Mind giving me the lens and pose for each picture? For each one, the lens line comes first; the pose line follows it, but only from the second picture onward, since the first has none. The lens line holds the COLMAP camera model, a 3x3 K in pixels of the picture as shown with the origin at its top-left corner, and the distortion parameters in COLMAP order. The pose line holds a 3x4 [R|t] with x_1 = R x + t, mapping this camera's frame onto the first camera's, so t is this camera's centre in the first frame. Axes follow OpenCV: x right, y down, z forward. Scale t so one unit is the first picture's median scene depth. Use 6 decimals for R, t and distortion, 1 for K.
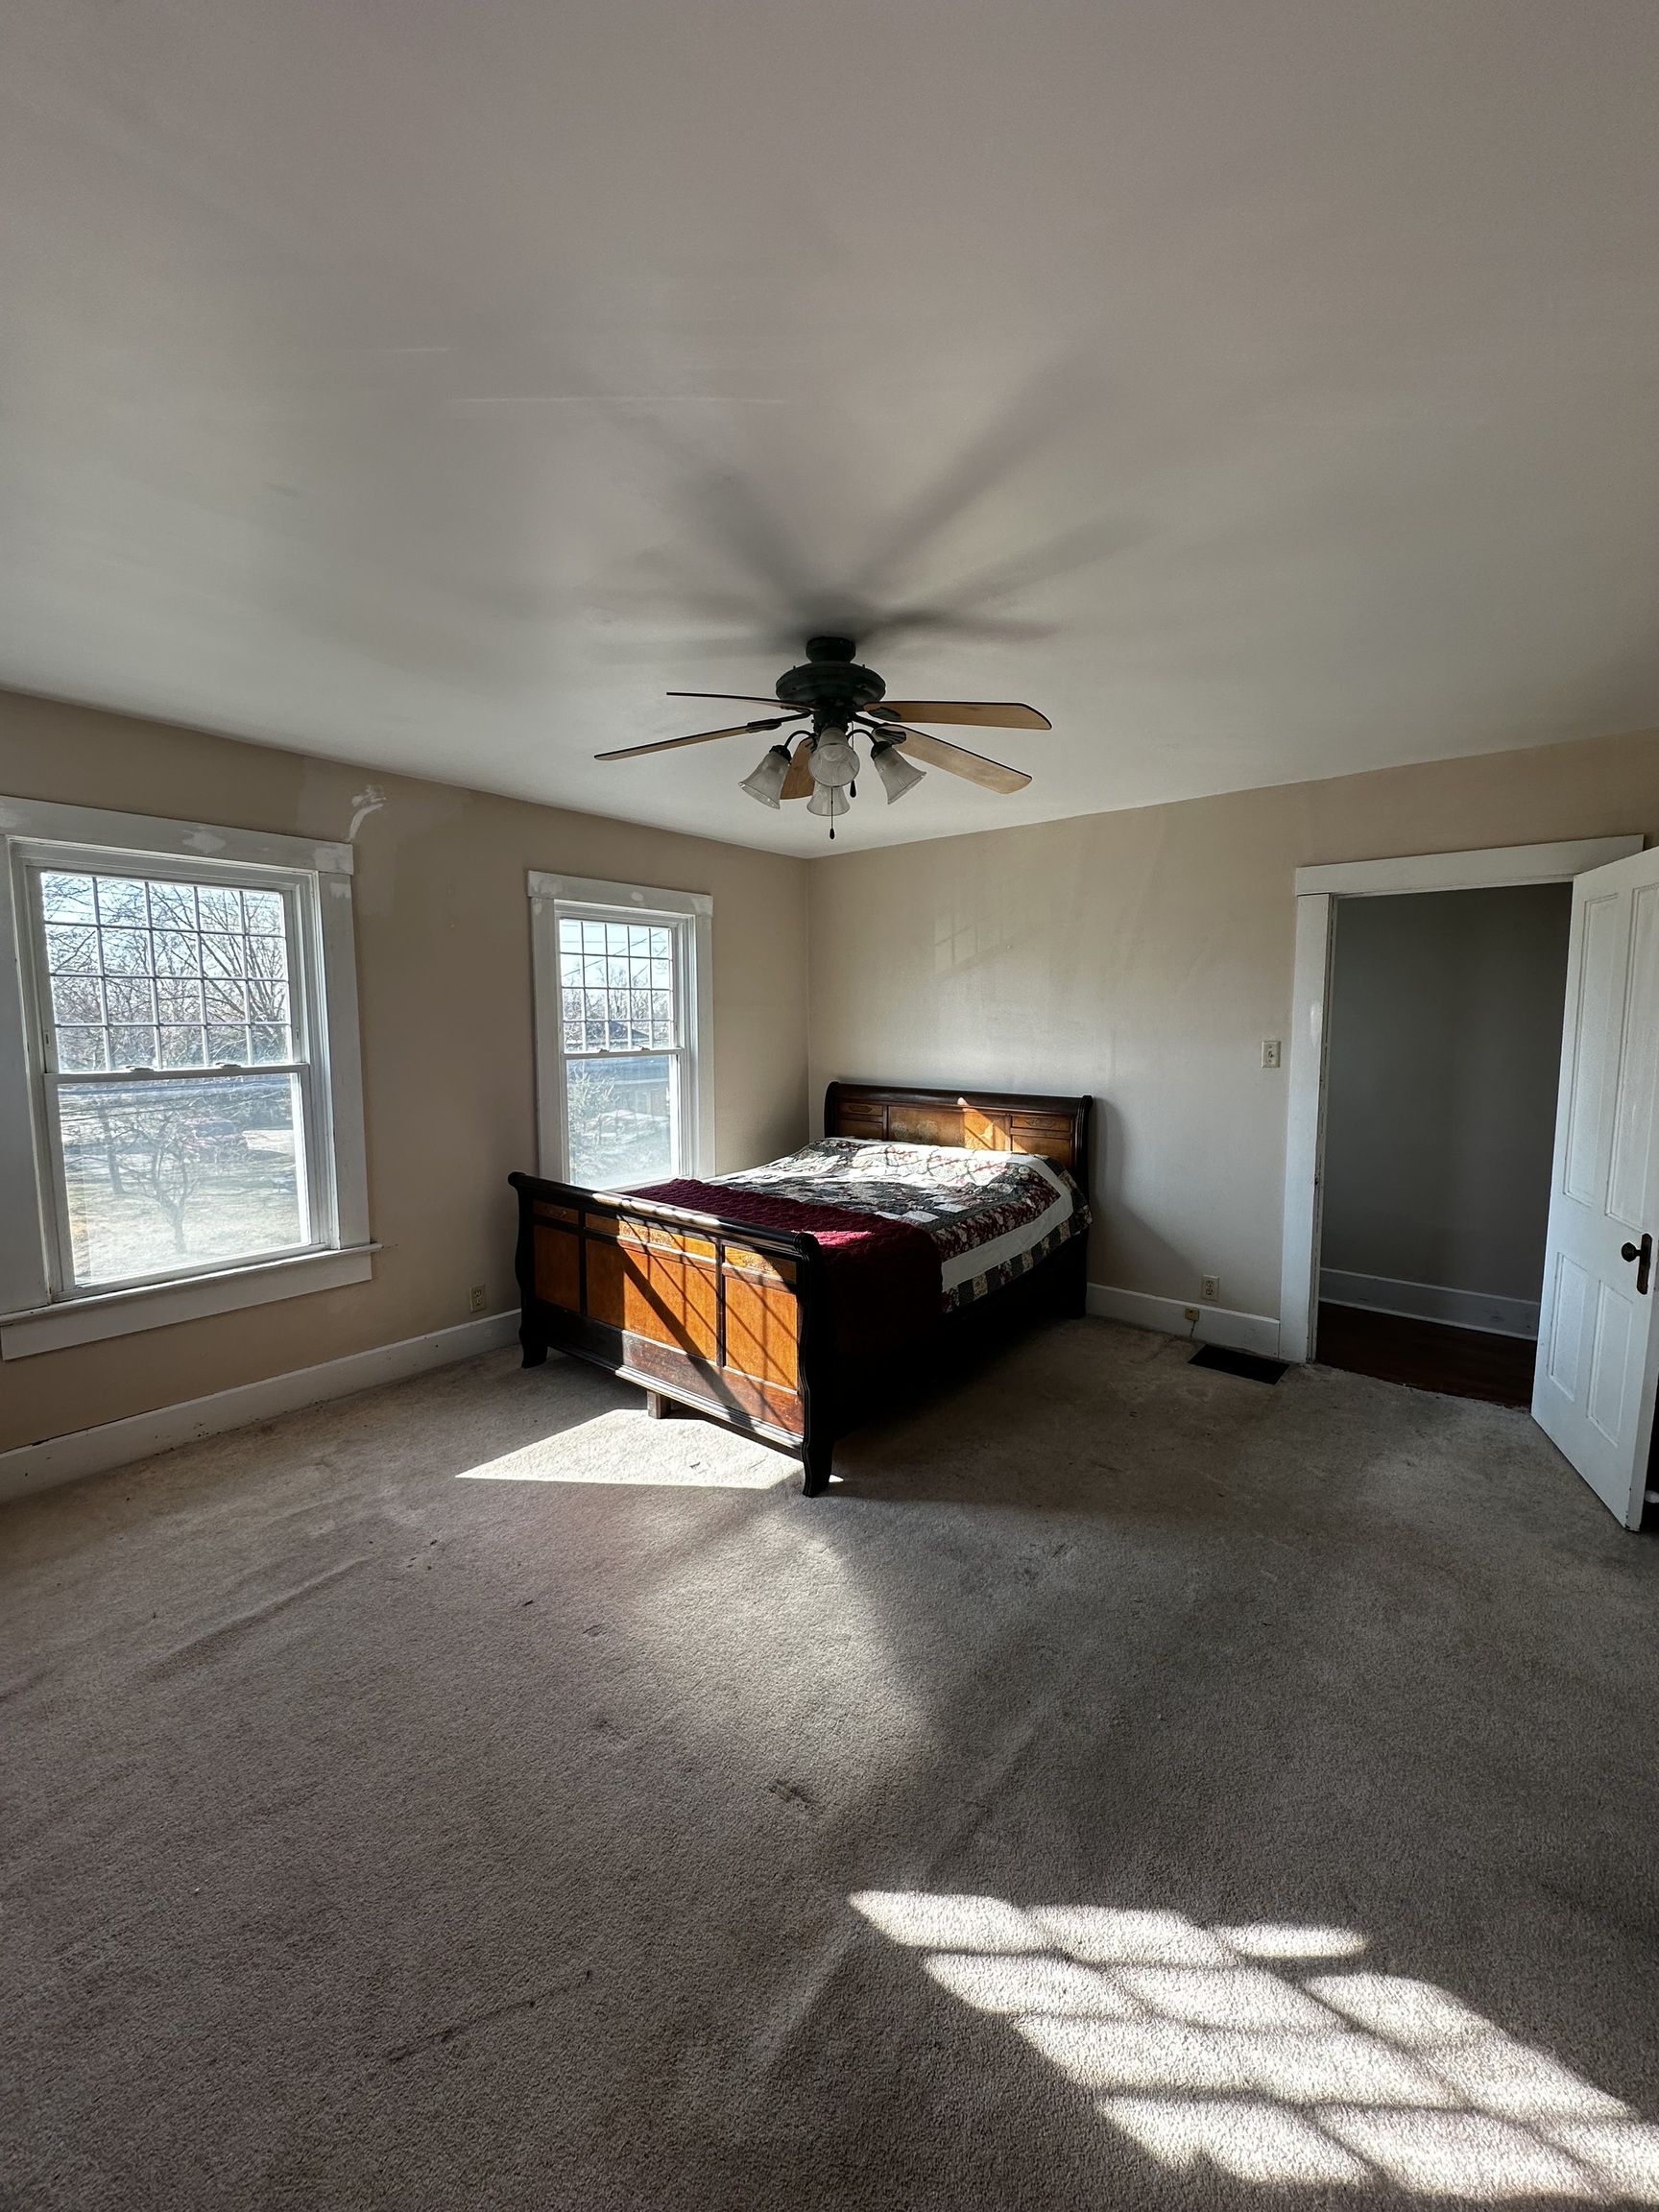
lens RADIAL K [[882.0, 0, 839.0], [0, 882.0, 1099.8], [0, 0, 1]] dist [-0.003048, 0.000402]
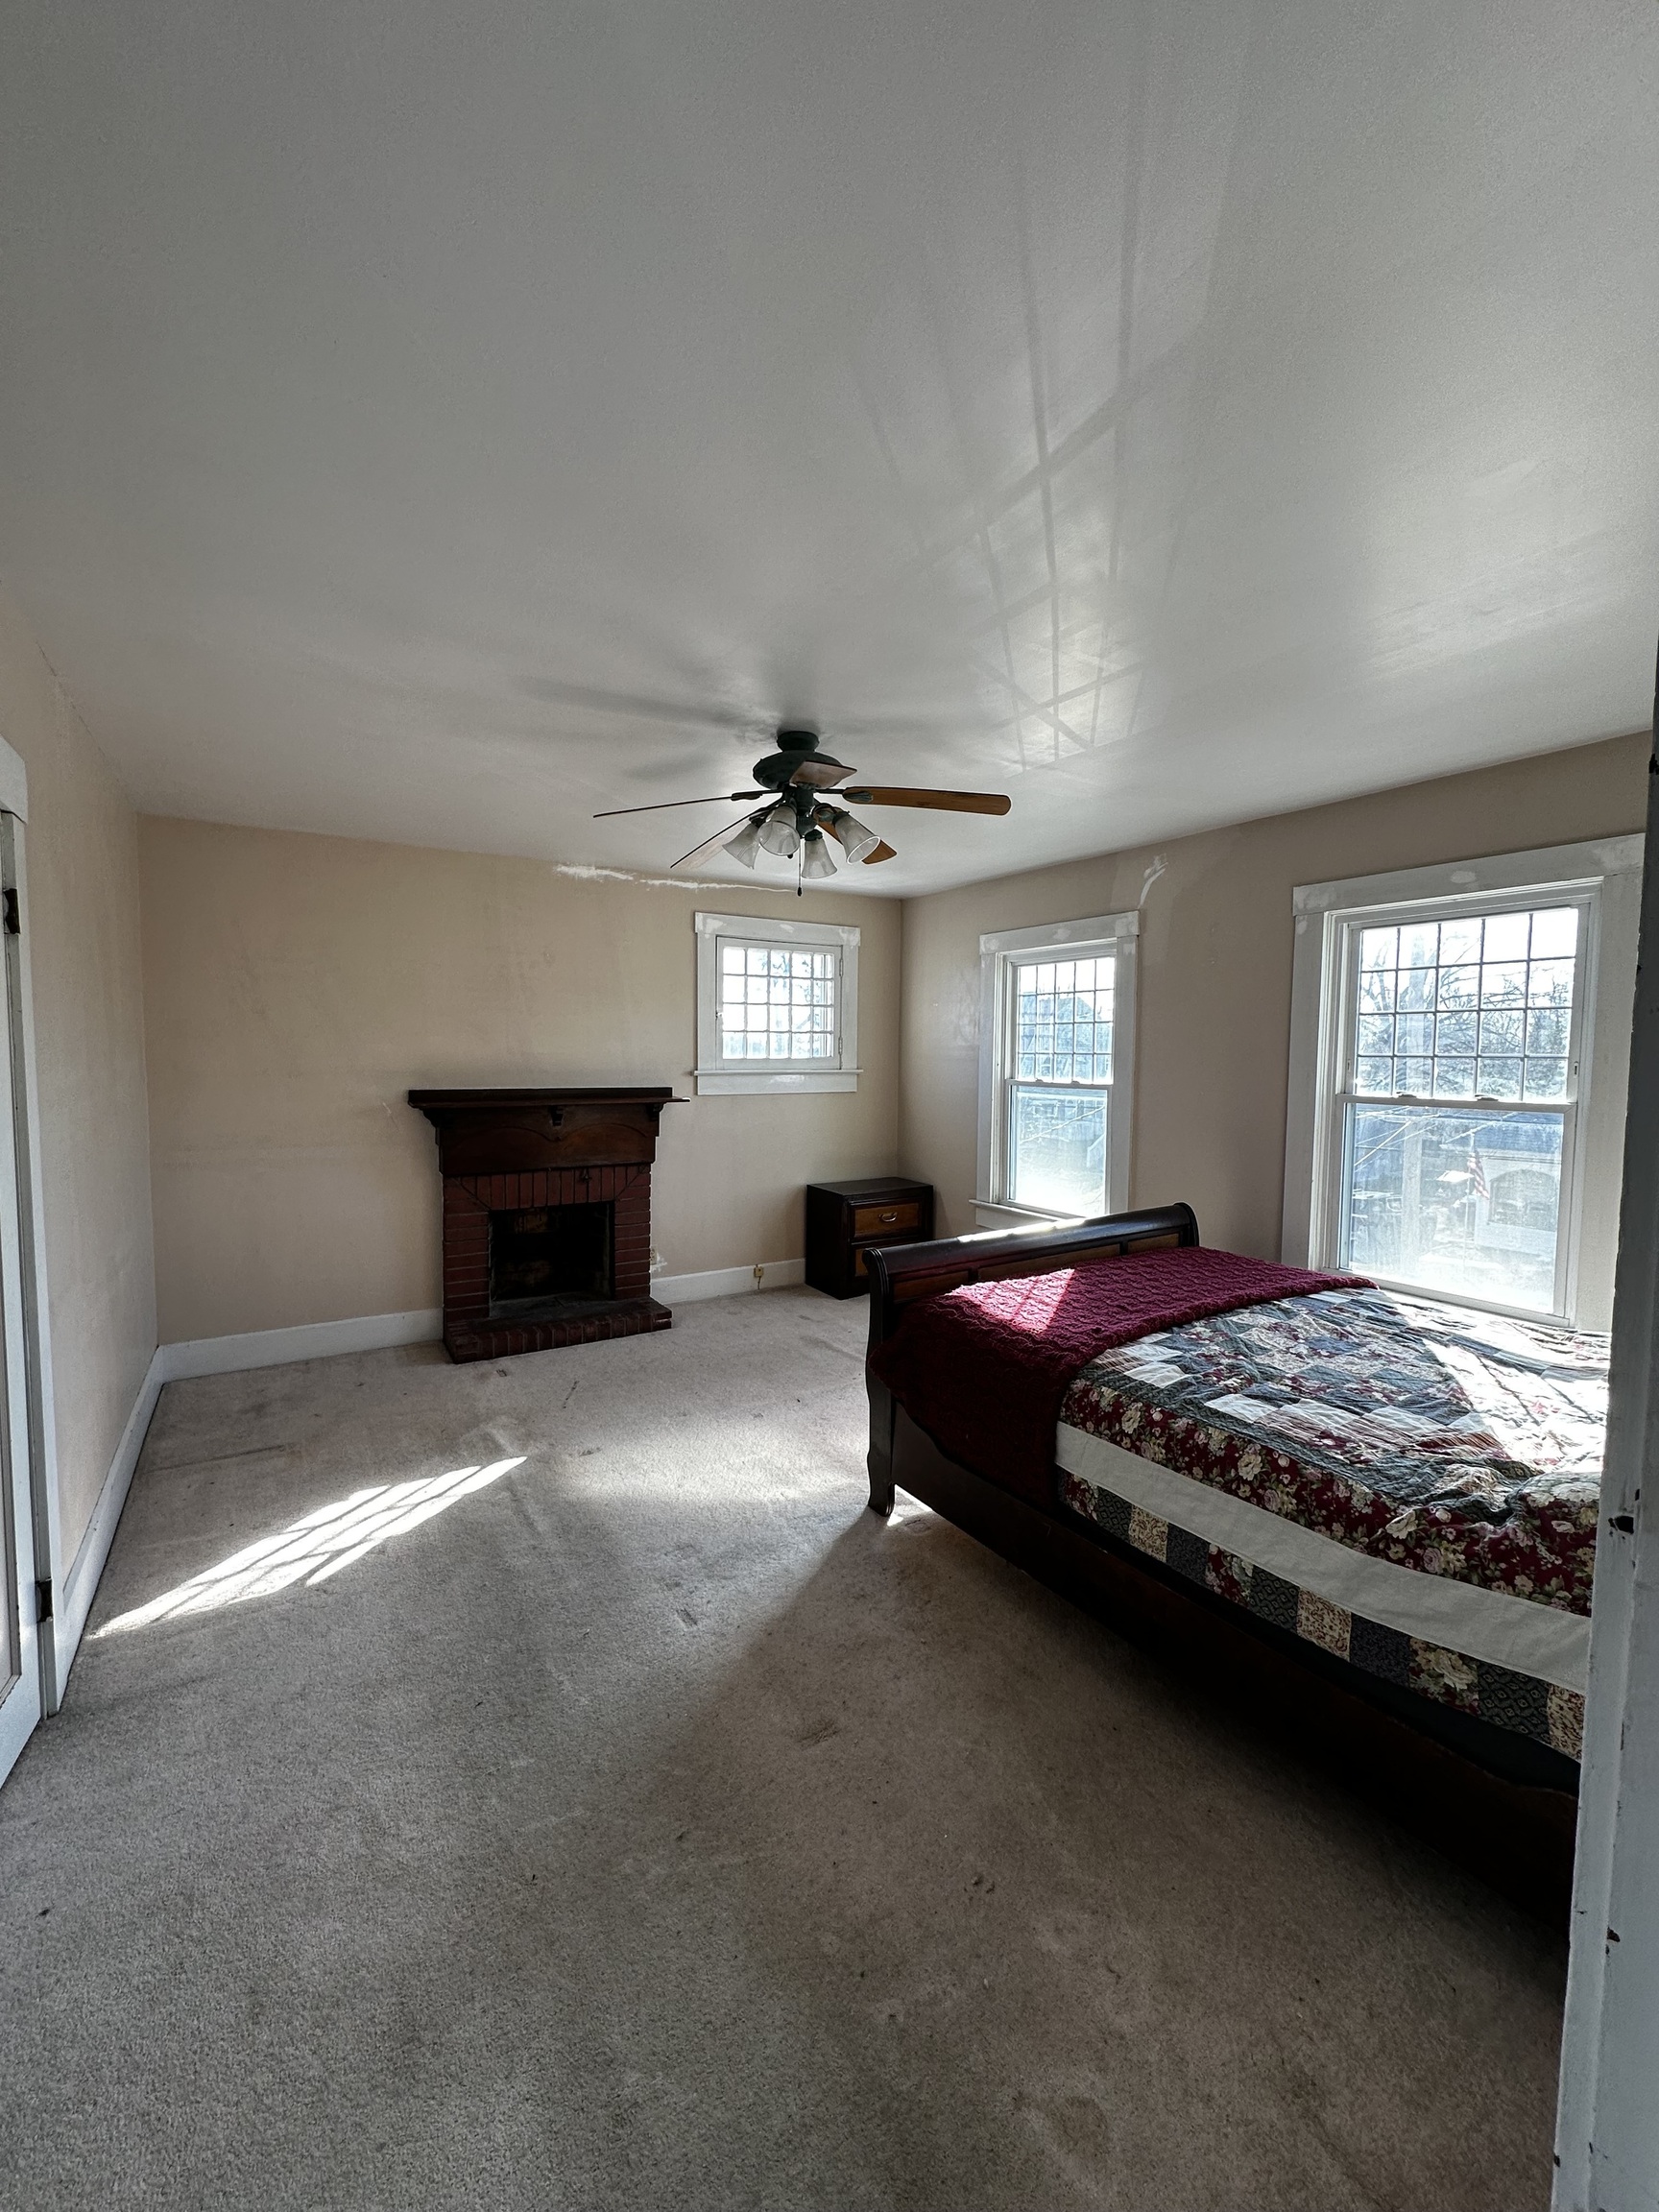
lens RADIAL K [[882.0, 0, 841.4], [0, 882.0, 1101.0], [0, 0, 1]] dist [-0.003048, 0.000402]
pose [[-0.317568, 0.059644, -0.946358, 0.693411], [-0.090825, 0.991518, 0.092968, -0.089144], [0.943876, 0.115477, -0.309457, 0.907268]]
